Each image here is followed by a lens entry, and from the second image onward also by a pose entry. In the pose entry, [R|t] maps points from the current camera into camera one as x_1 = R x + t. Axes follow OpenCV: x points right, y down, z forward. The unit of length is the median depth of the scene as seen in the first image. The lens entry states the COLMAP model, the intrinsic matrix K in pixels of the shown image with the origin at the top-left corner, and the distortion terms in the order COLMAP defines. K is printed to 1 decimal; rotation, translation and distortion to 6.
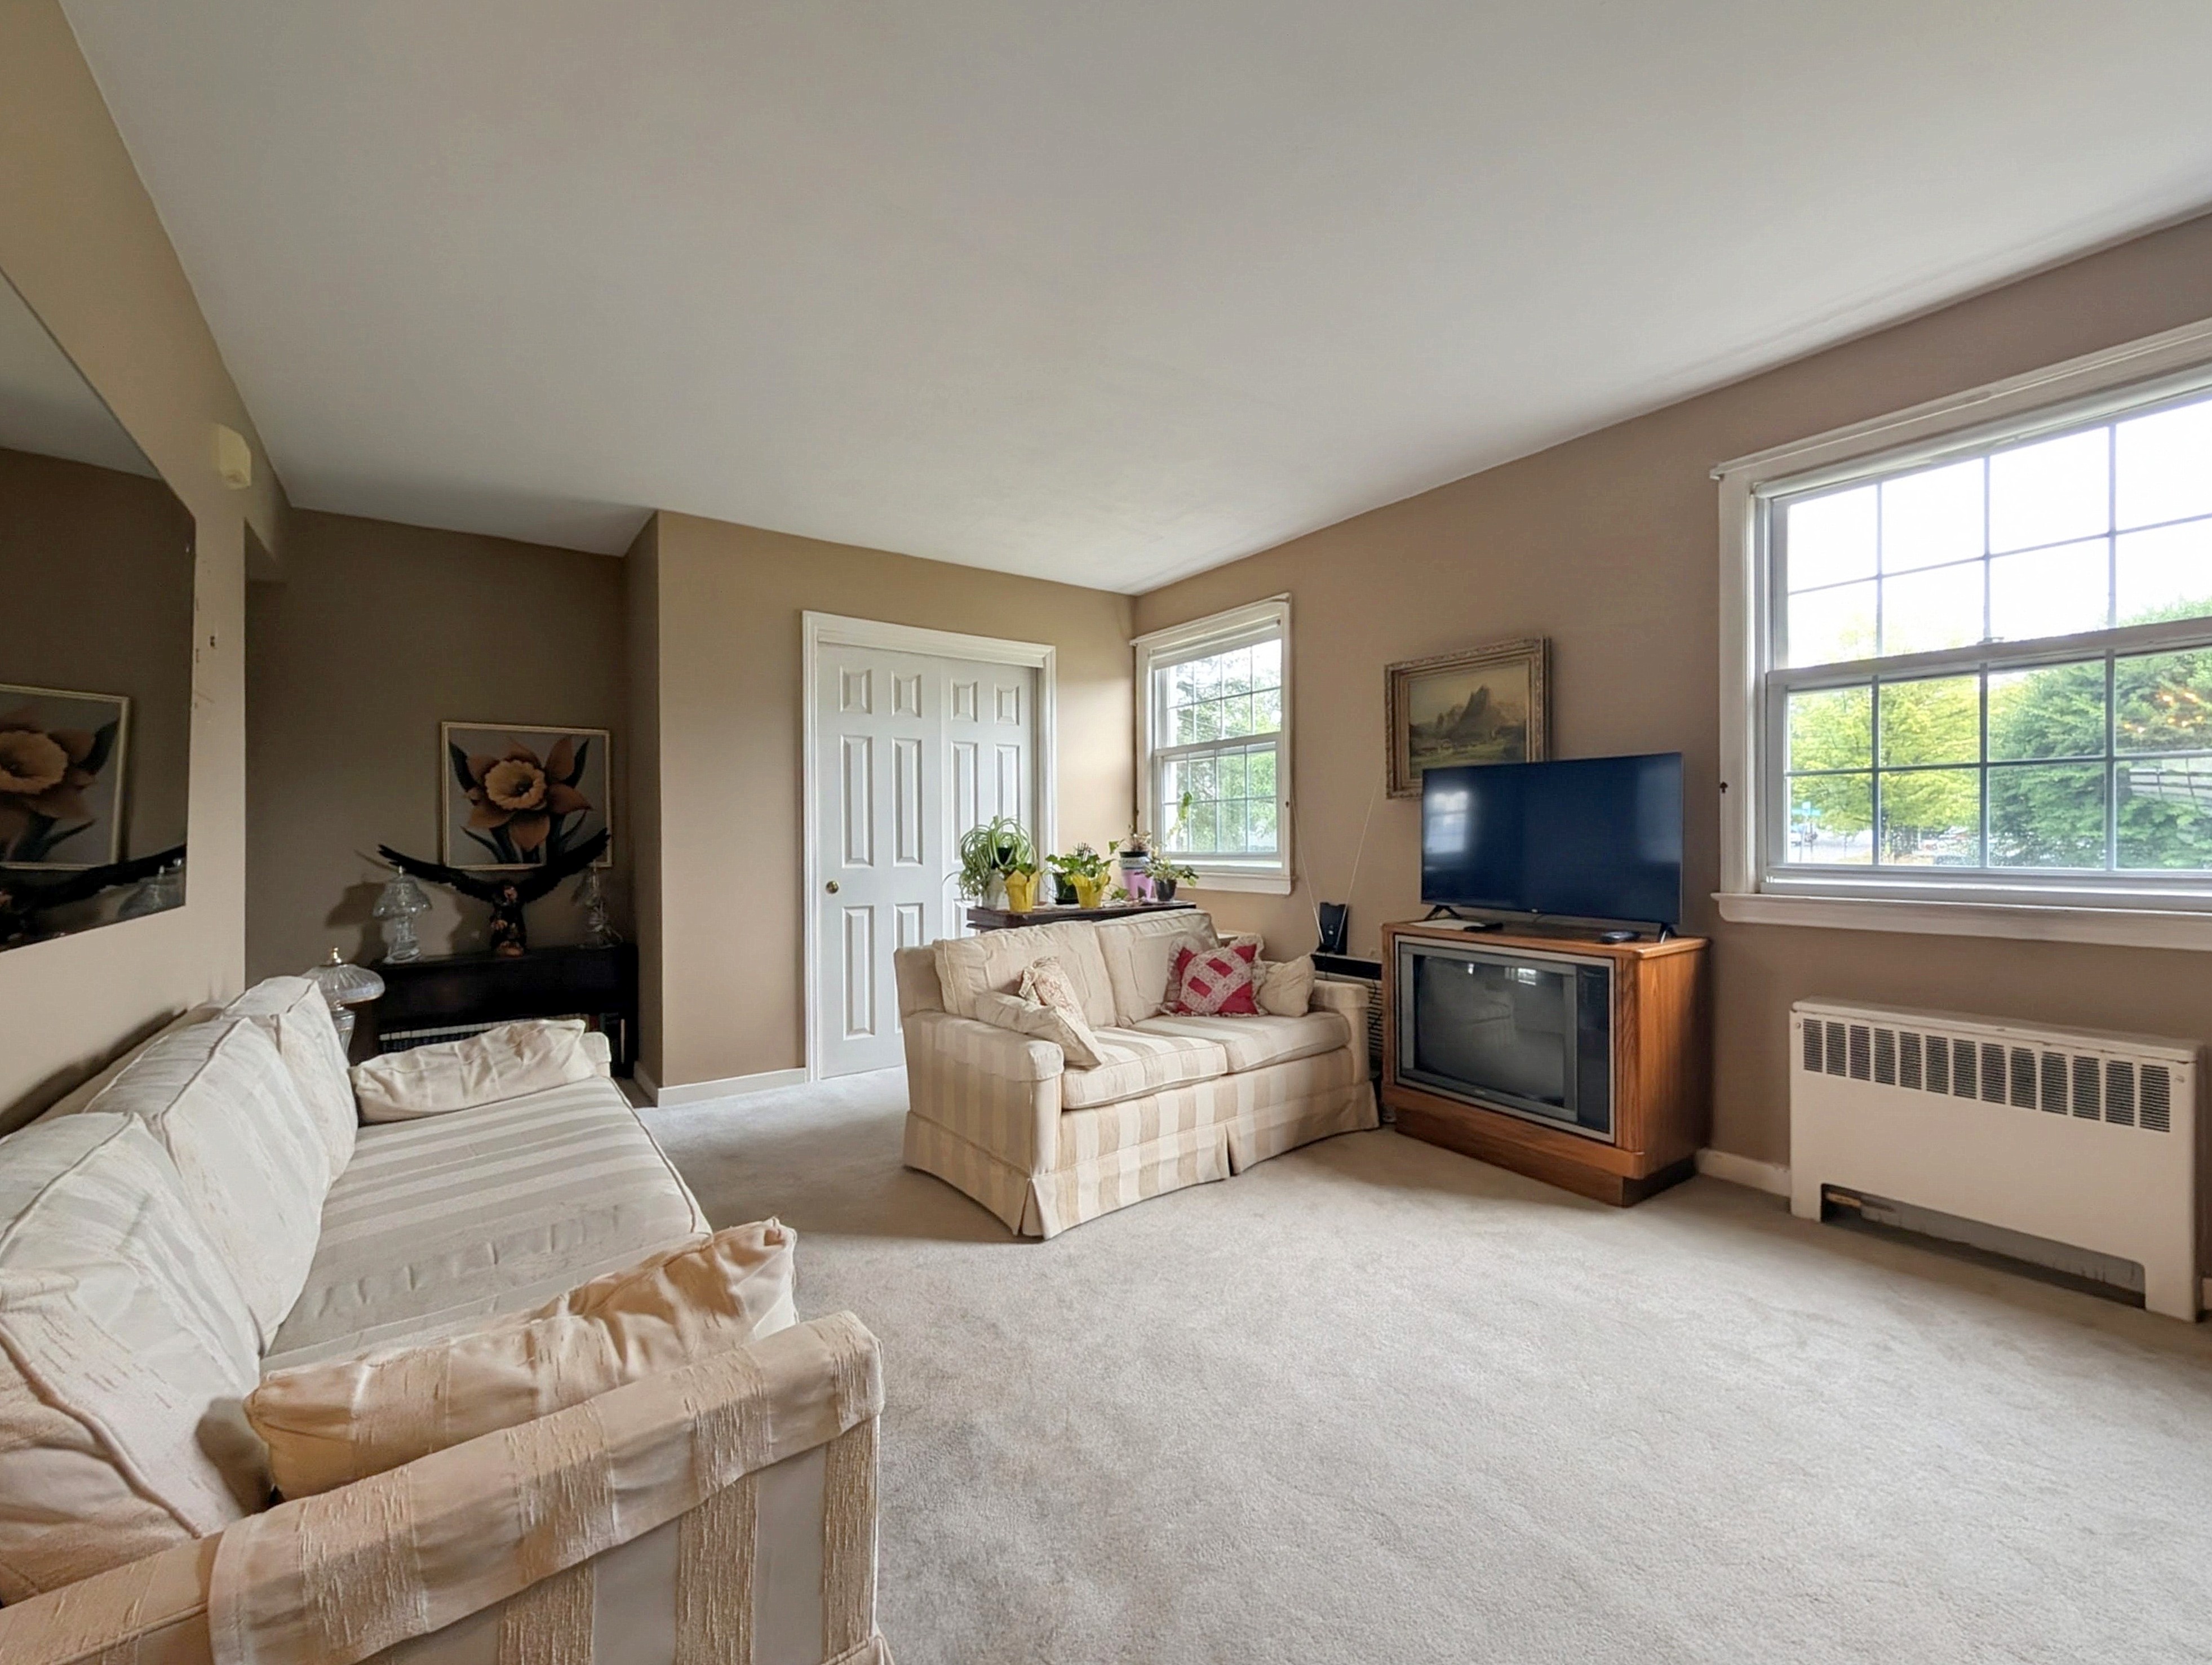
lens RADIAL K [[921.6, 0, 1069.6], [0, 921.6, 837.2], [0, 0, 1]] dist [0.027754, 0.000052]
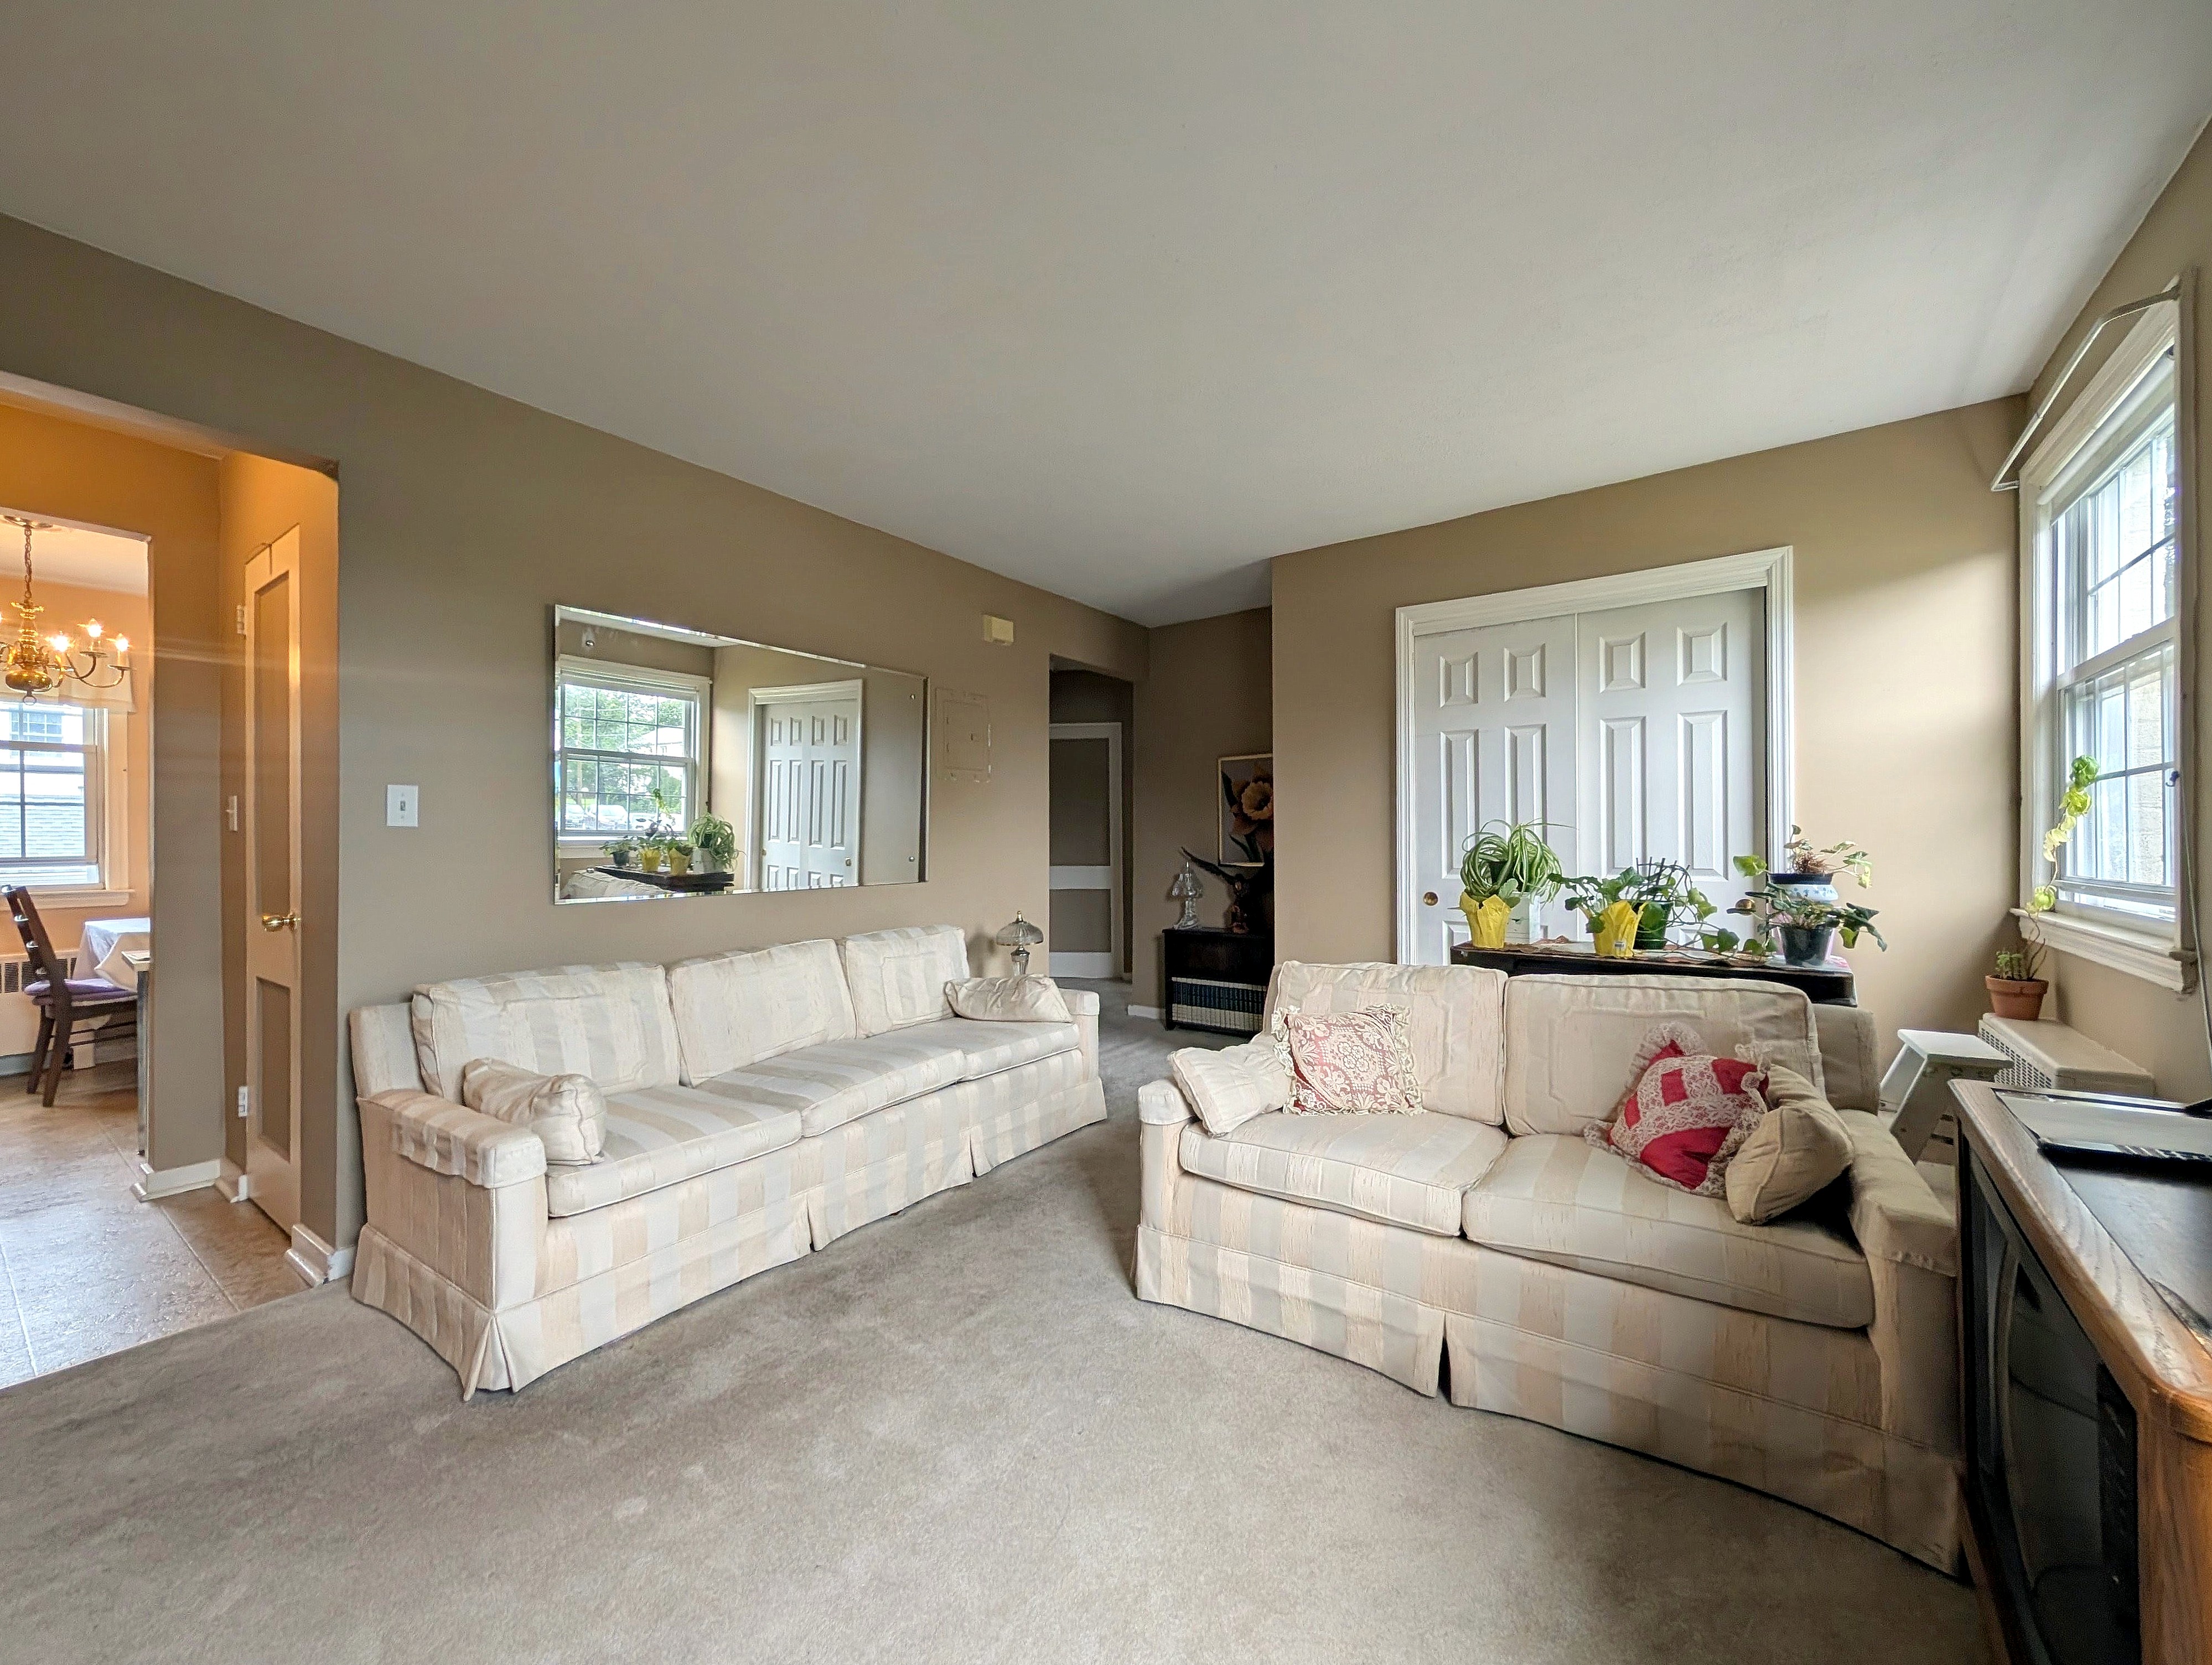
lens RADIAL K [[861.6, 0, 1106.0], [0, 861.6, 832.5], [0, 0, 1]] dist [0.001046, 0.000148]
pose [[0.325108, -0.001388, -0.945676, 0.493776], [0.002007, 0.999998, -0.000778, -0.012978], [0.945675, -0.001645, 0.325110, 0.452205]]
